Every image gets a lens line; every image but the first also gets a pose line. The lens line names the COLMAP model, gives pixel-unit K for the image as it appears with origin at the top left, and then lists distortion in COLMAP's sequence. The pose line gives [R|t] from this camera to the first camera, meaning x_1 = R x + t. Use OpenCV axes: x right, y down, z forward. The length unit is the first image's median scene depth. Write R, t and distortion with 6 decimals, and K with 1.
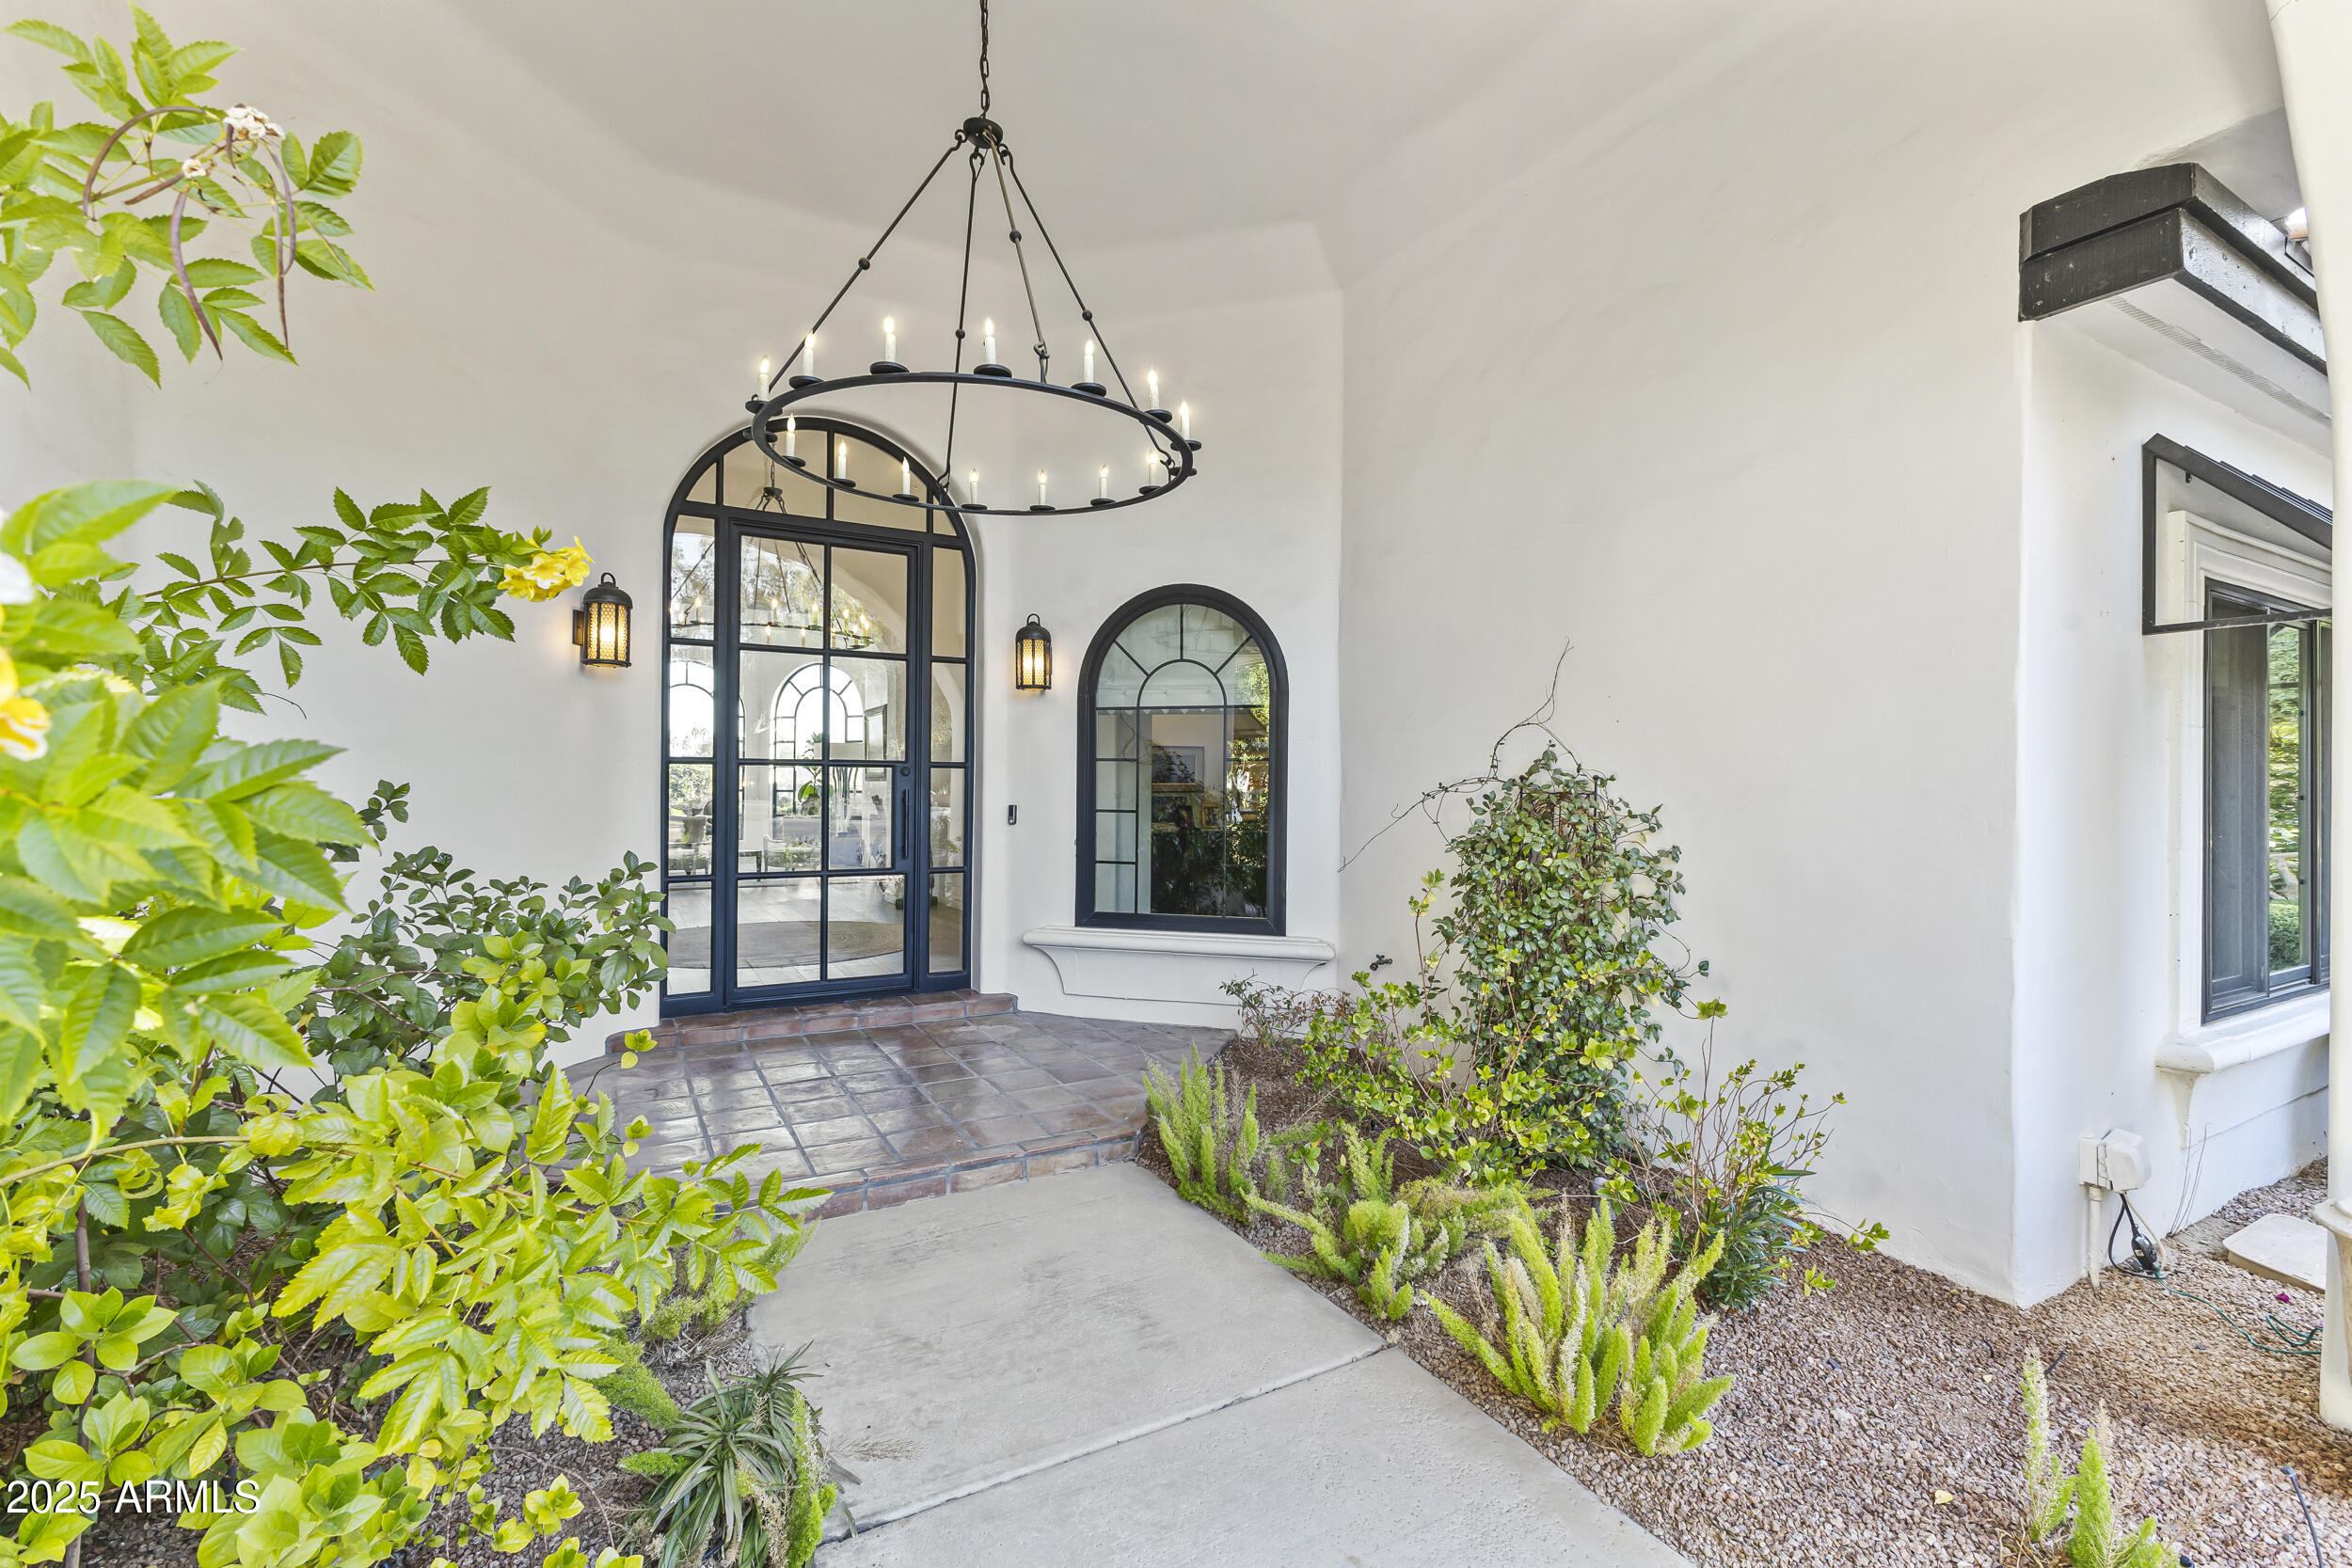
lens RADIAL K [[1015.3, 0, 1163.9], [0, 1015.3, 793.0], [0, 0, 1]] dist [-0.000802, -0.000124]
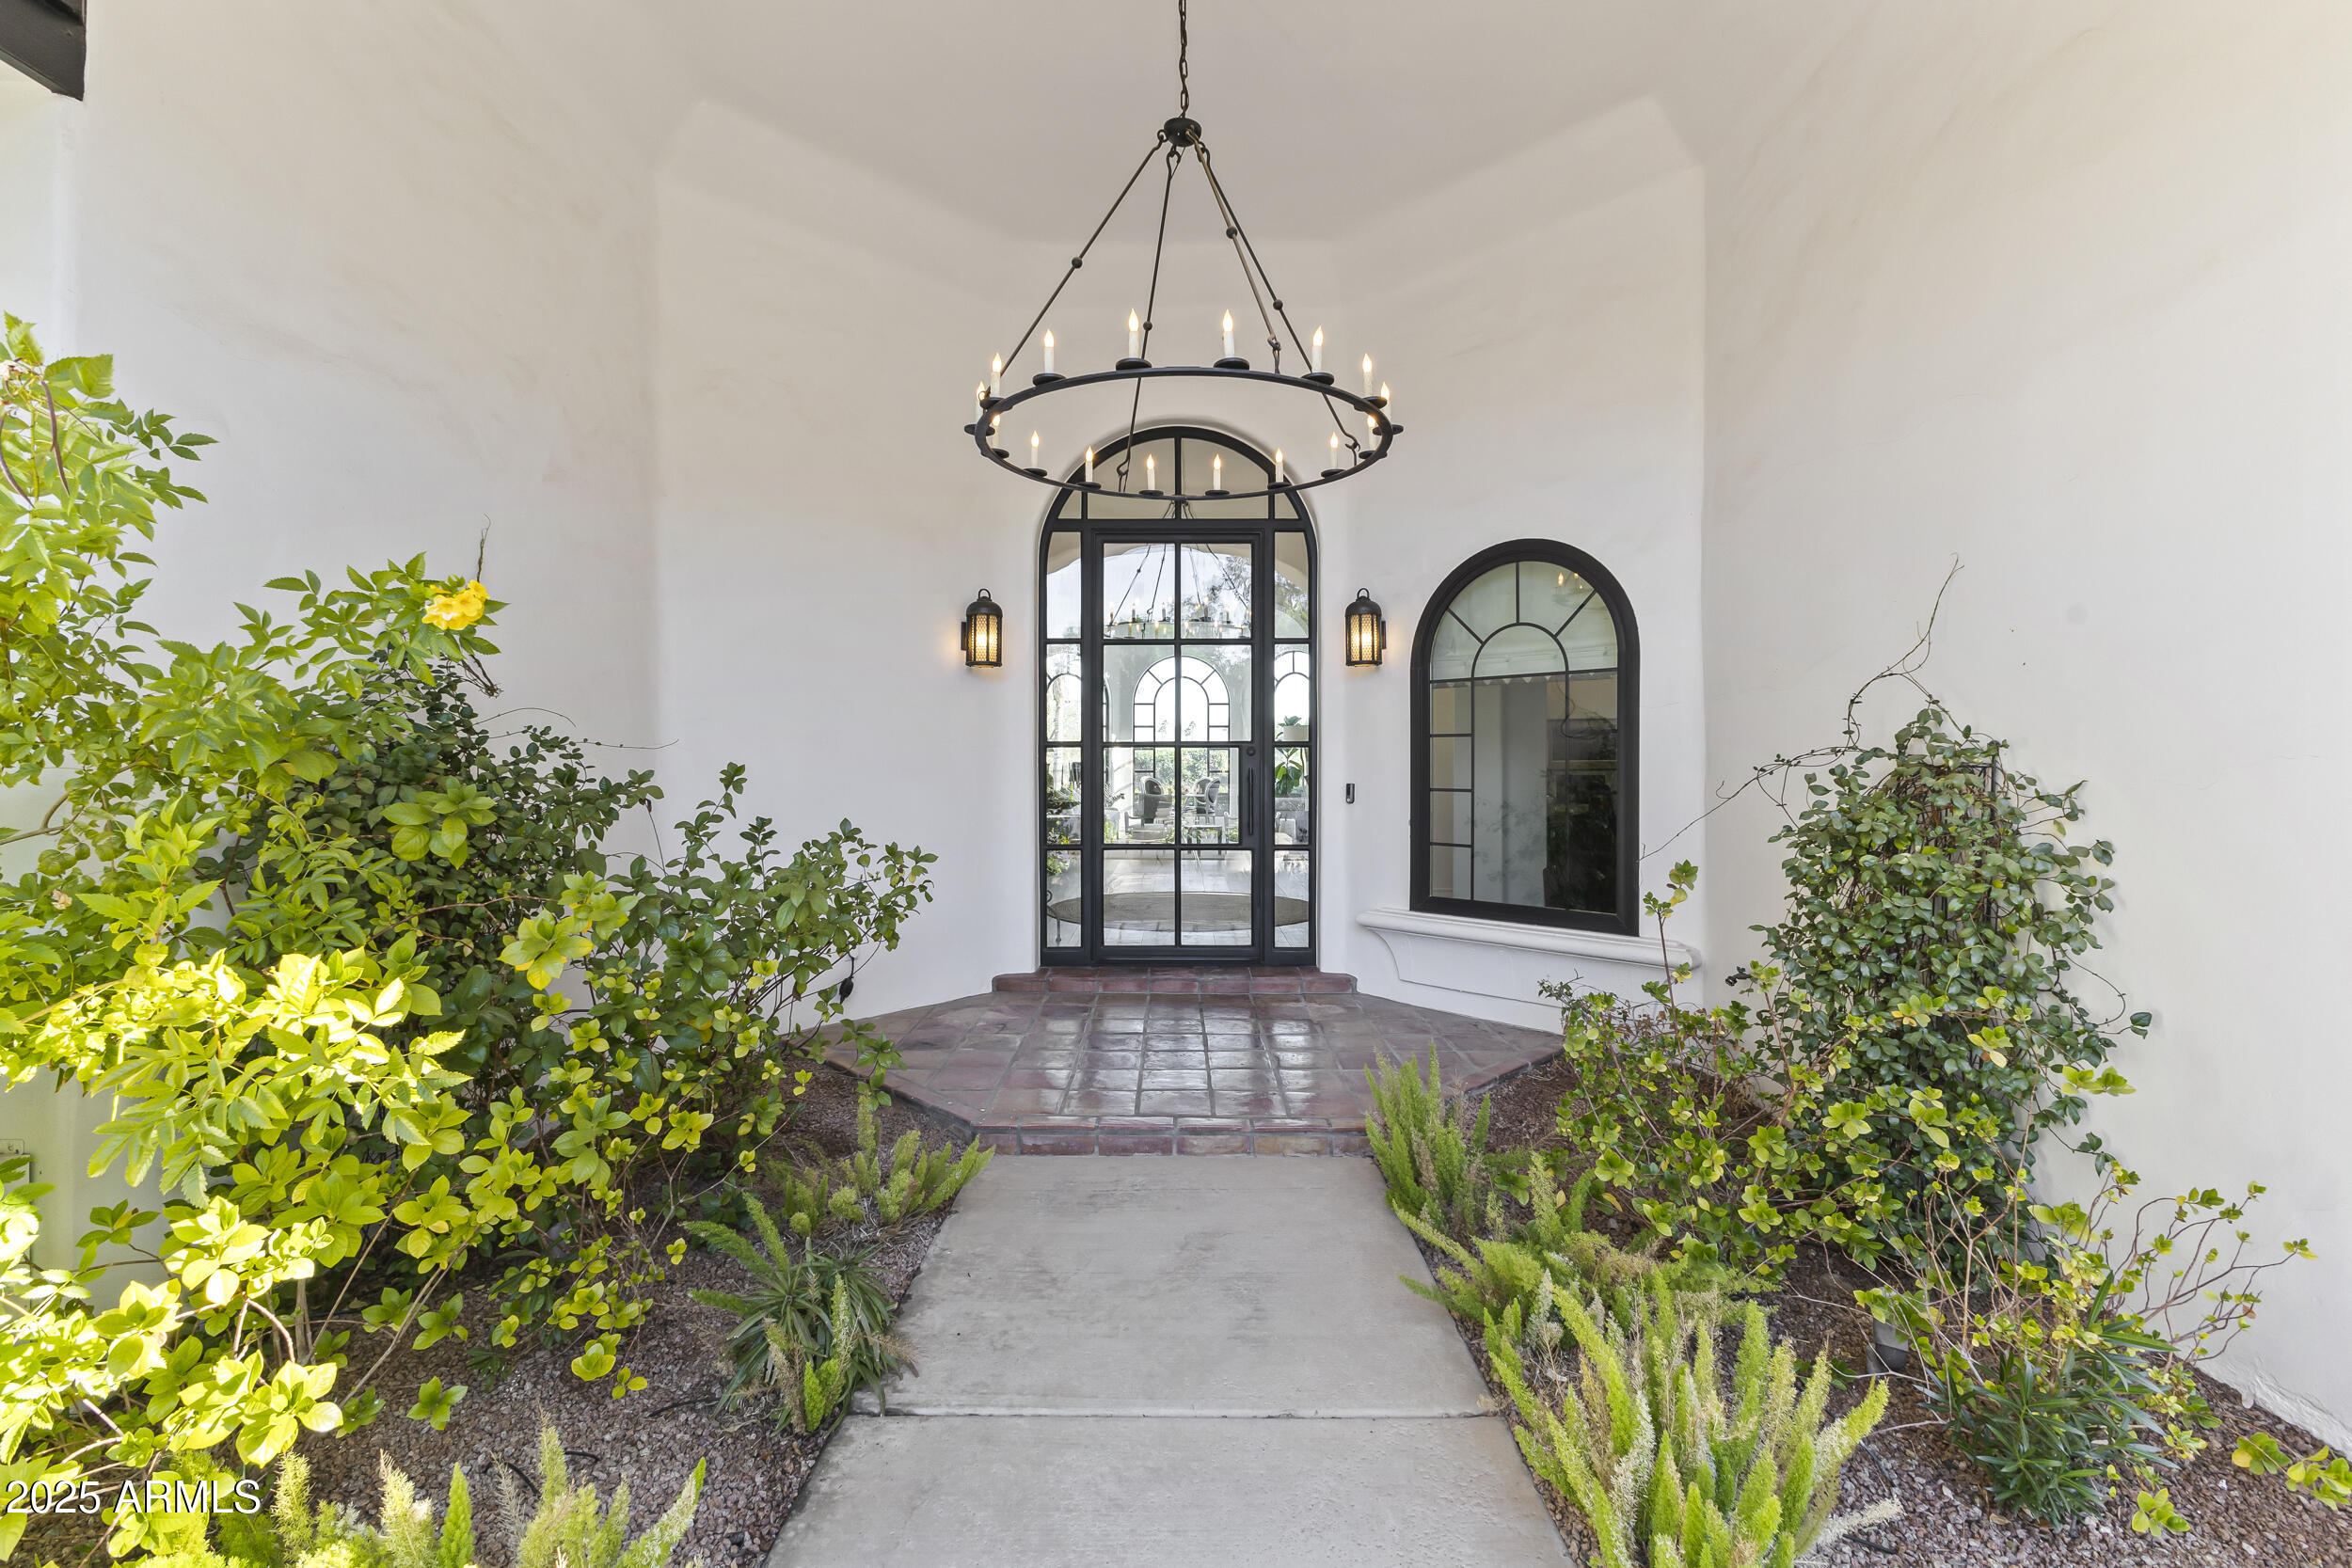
lens RADIAL K [[1018.1, 0, 1185.6], [0, 1018.1, 772.6], [0, 0, 1]] dist [-0.000349, 0.000016]
pose [[0.868668, -0.005006, -0.495369, 0.226155], [0.004021, 0.999987, -0.003055, 0.003943], [0.495378, 0.000662, 0.868678, 0.067985]]
